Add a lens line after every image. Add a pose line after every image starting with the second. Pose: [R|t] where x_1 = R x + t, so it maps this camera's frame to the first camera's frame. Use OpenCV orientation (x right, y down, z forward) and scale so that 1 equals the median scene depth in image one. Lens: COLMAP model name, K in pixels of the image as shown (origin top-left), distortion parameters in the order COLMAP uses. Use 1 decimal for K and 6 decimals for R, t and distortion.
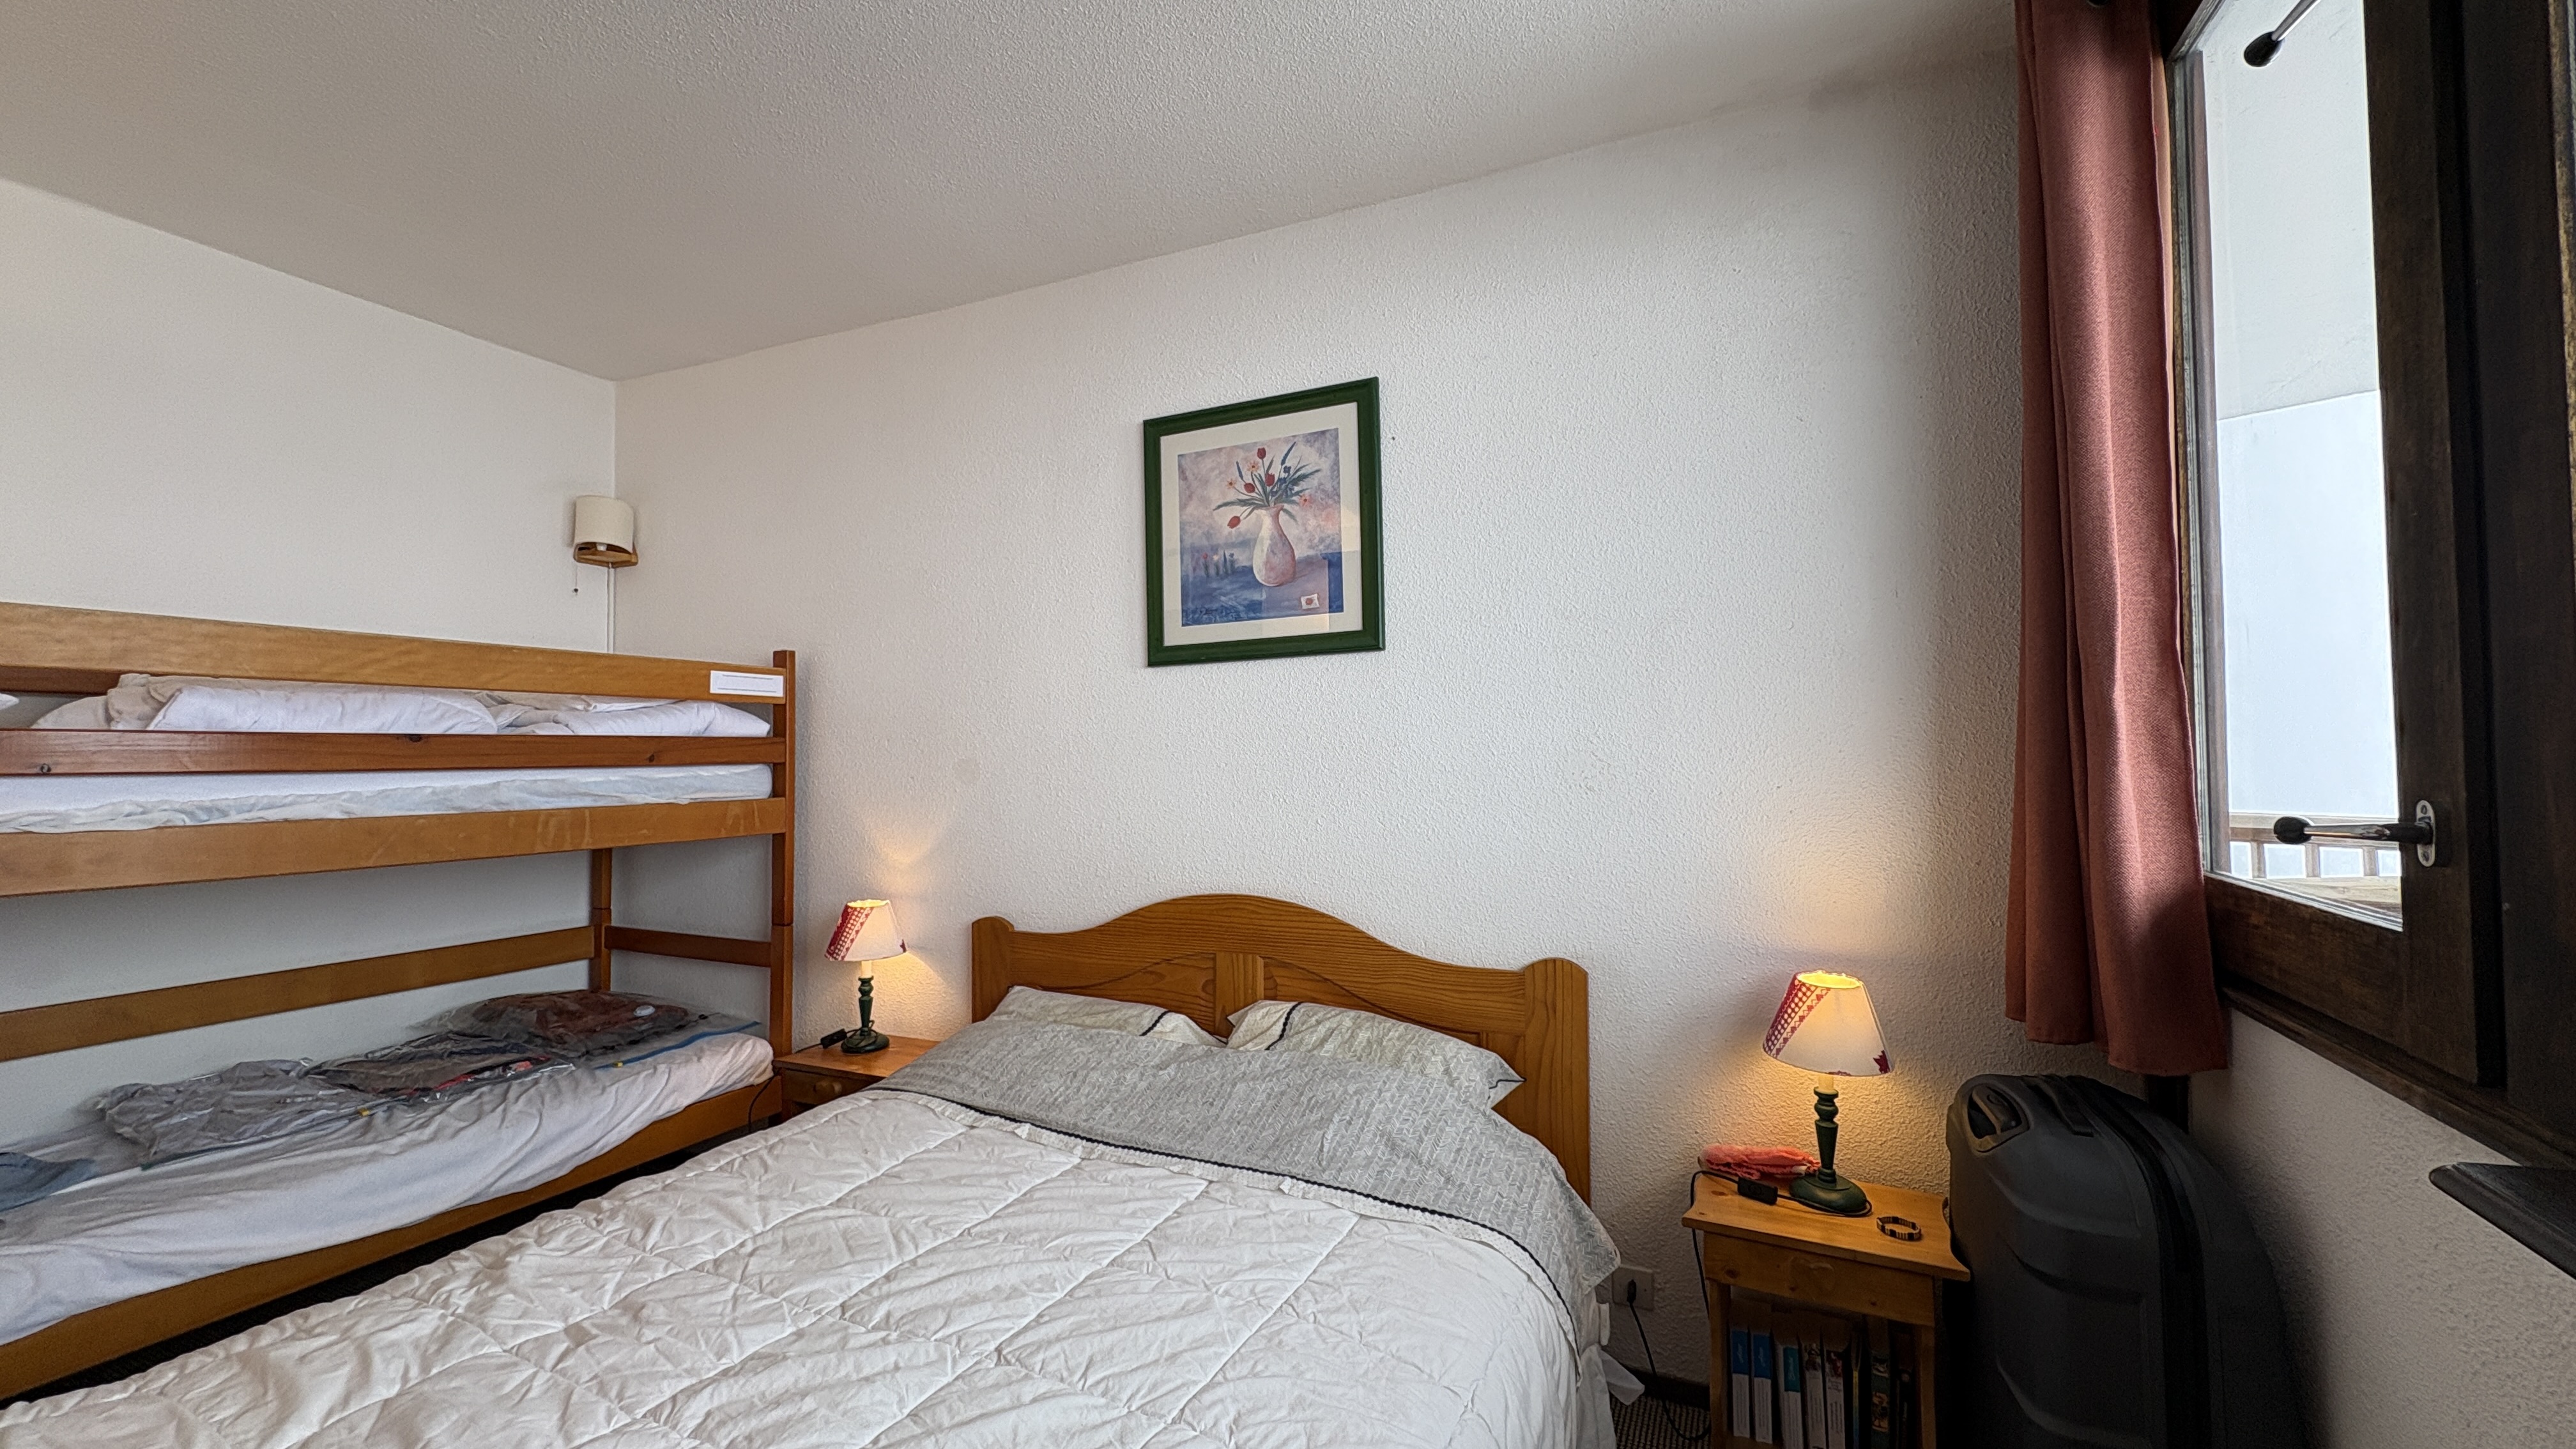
lens RADIAL K [[1025.9, 0, 1289.3], [0, 1025.9, 729.0], [0, 0, 1]] dist [0.000573, 0.000454]
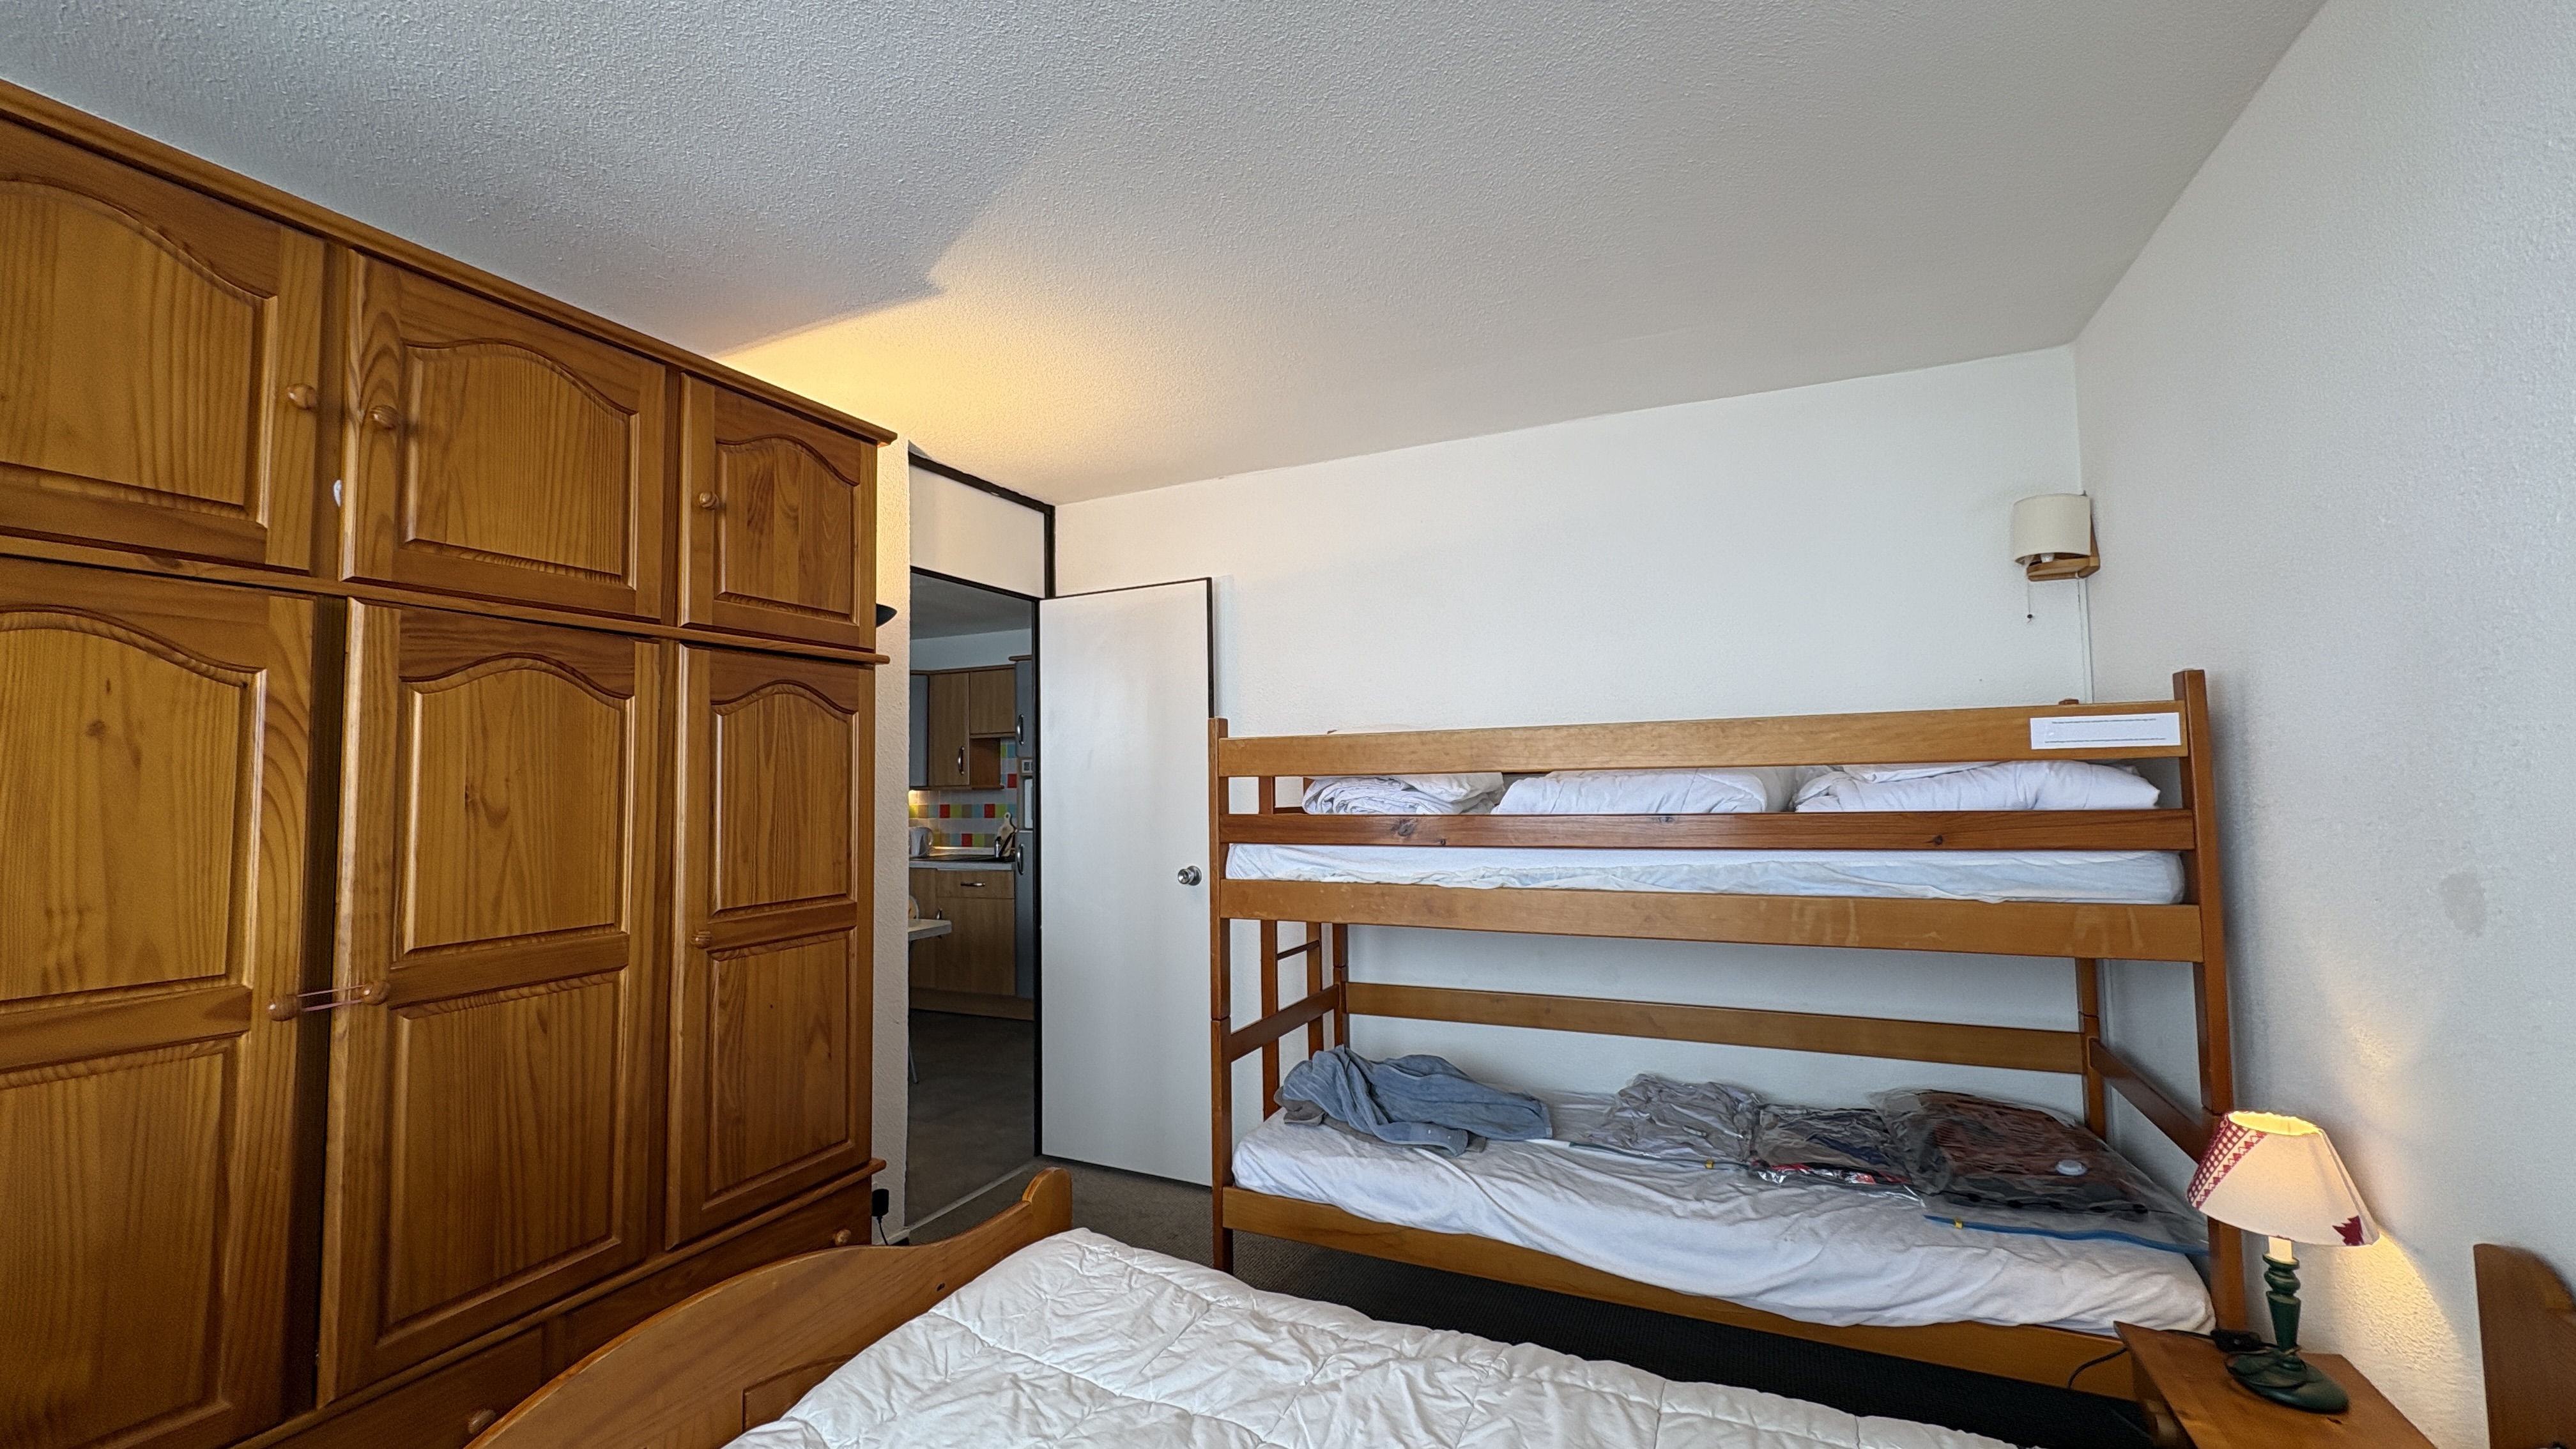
lens RADIAL K [[1025.9, 0, 1288.4], [0, 1025.9, 733.9], [0, 0, 1]] dist [0.000573, 0.000454]
pose [[-0.010688, -0.043691, -0.998988, 0.184582], [0.043938, 0.998060, -0.044120, -0.044292], [0.998977, -0.044365, -0.008747, 0.585120]]
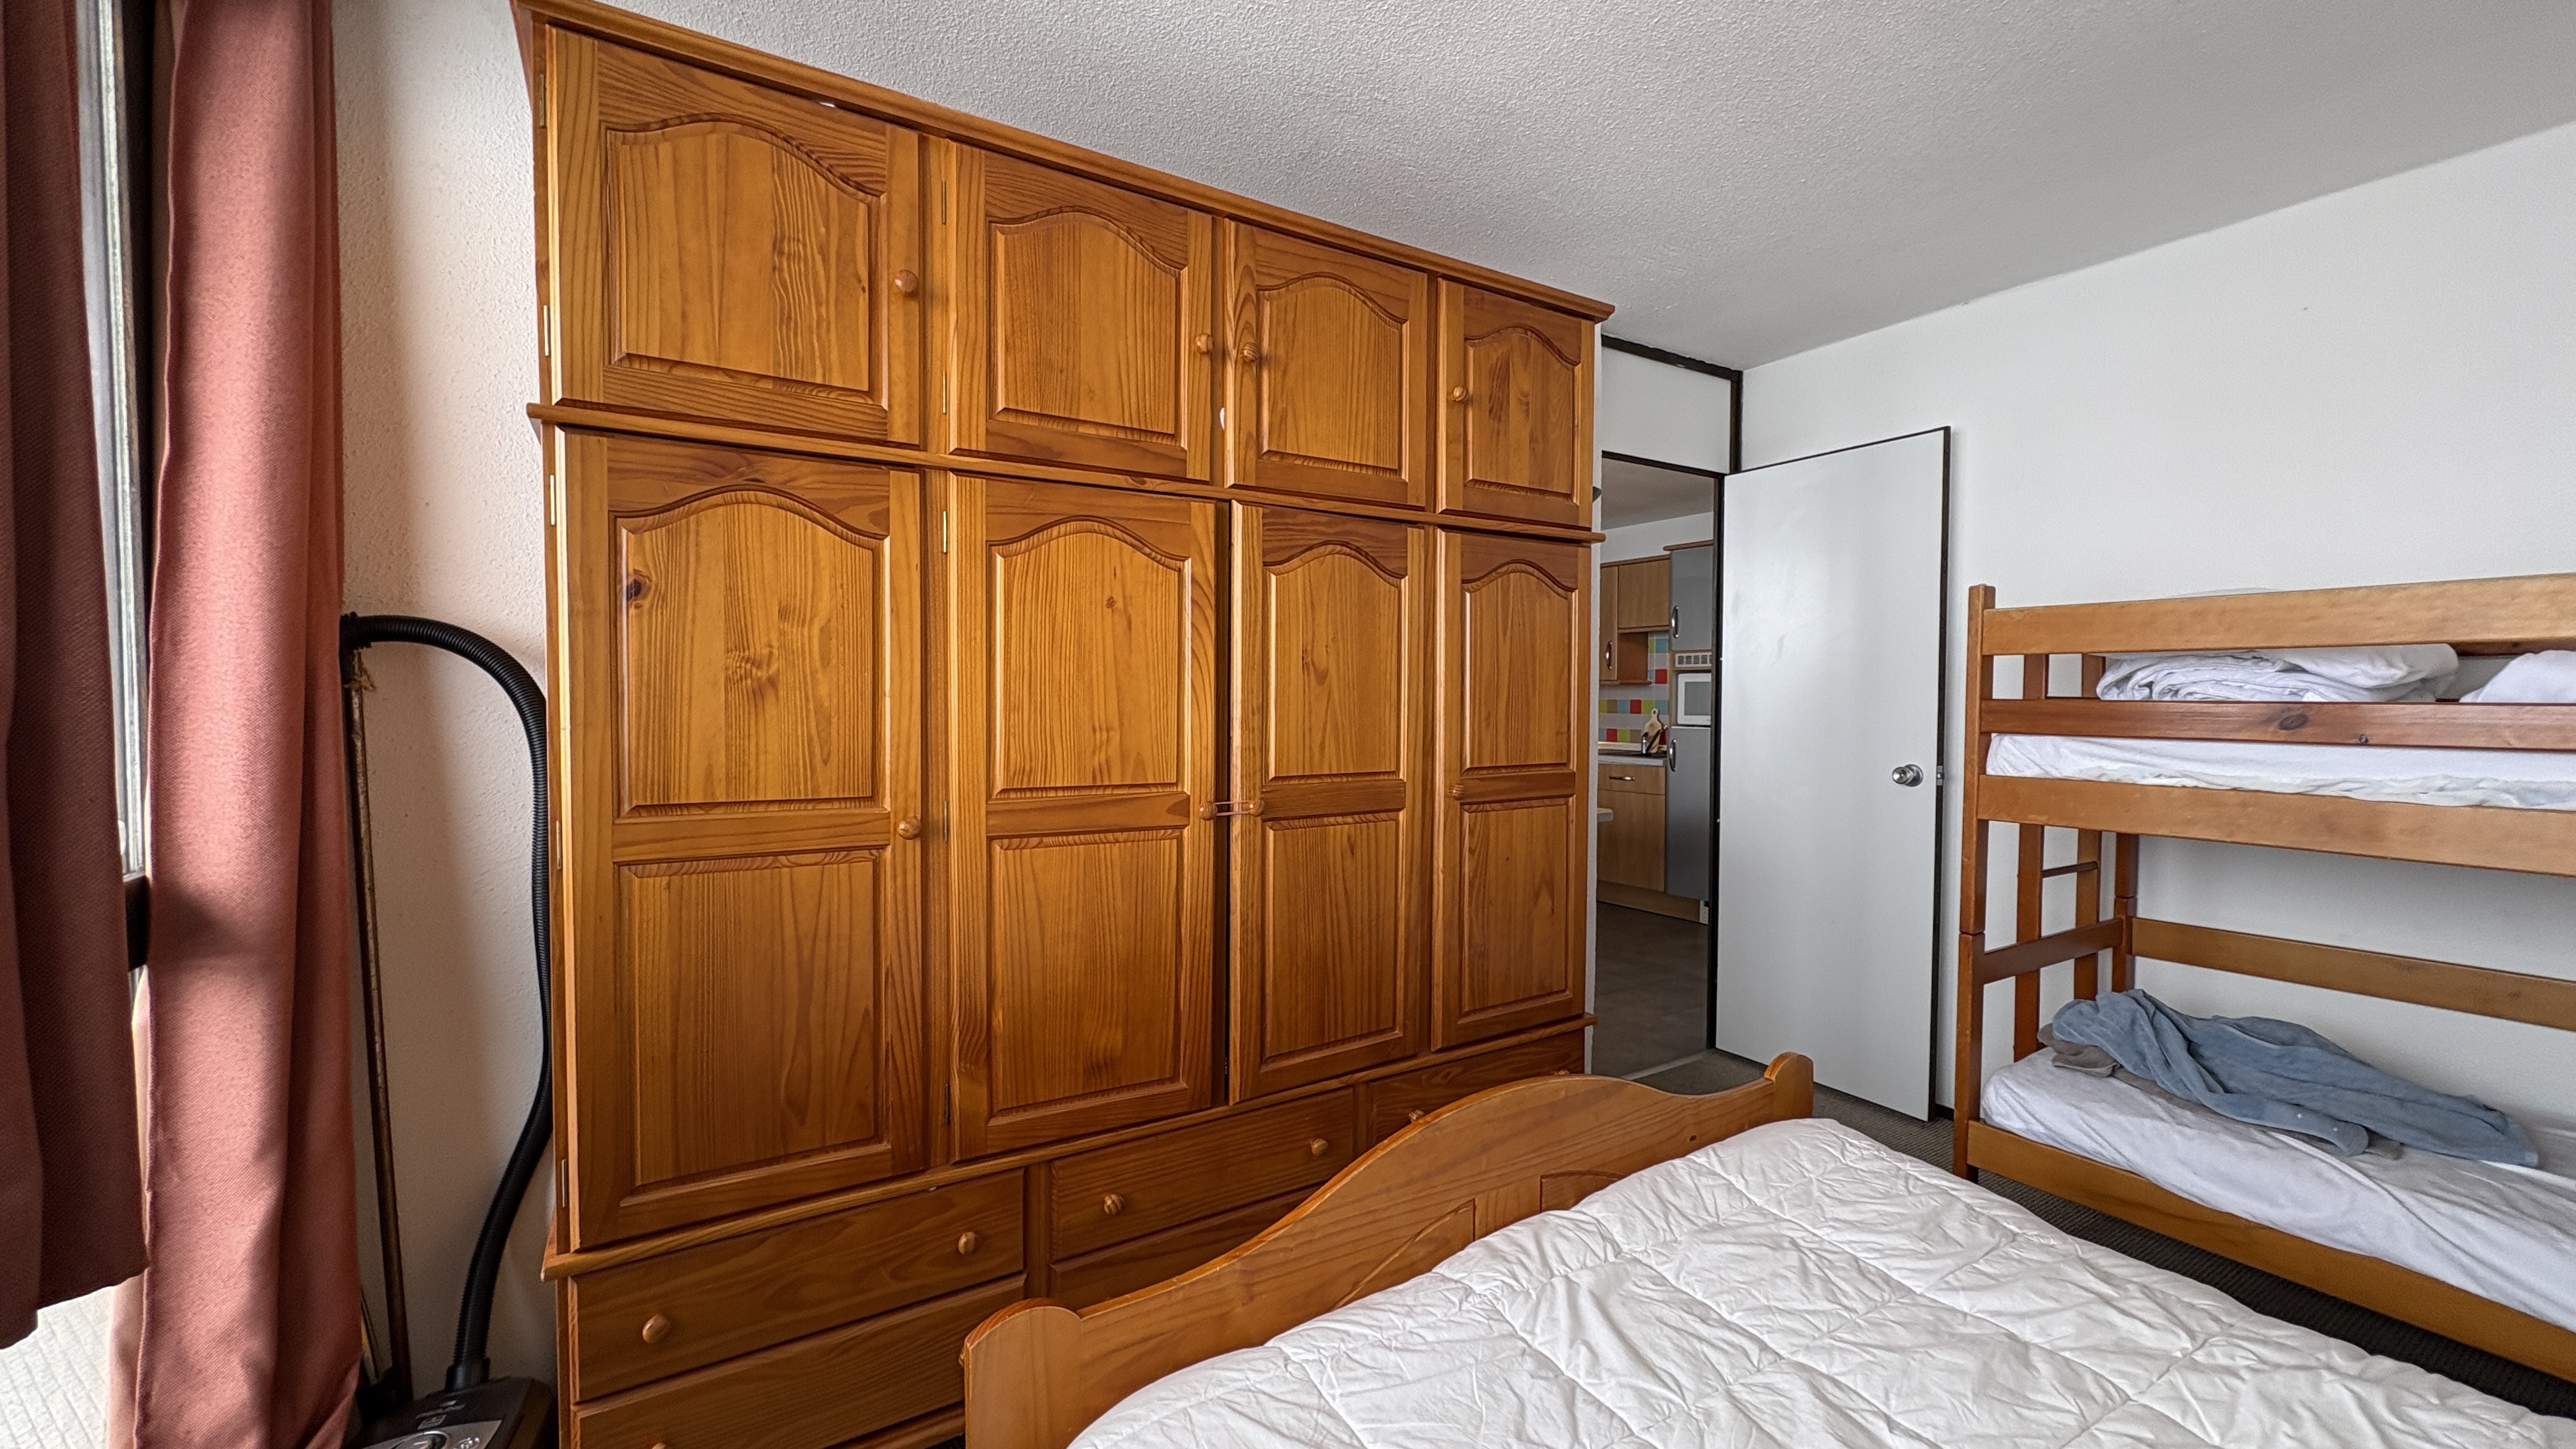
lens RADIAL K [[1025.9, 0, 1287.6], [0, 1025.9, 732.3], [0, 0, 1]] dist [0.000573, 0.000454]
pose [[-0.554966, 0.035326, -0.831123, 0.218178], [0.024392, 0.999359, 0.026189, -0.017501], [0.831516, -0.005739, -0.555472, 0.484614]]
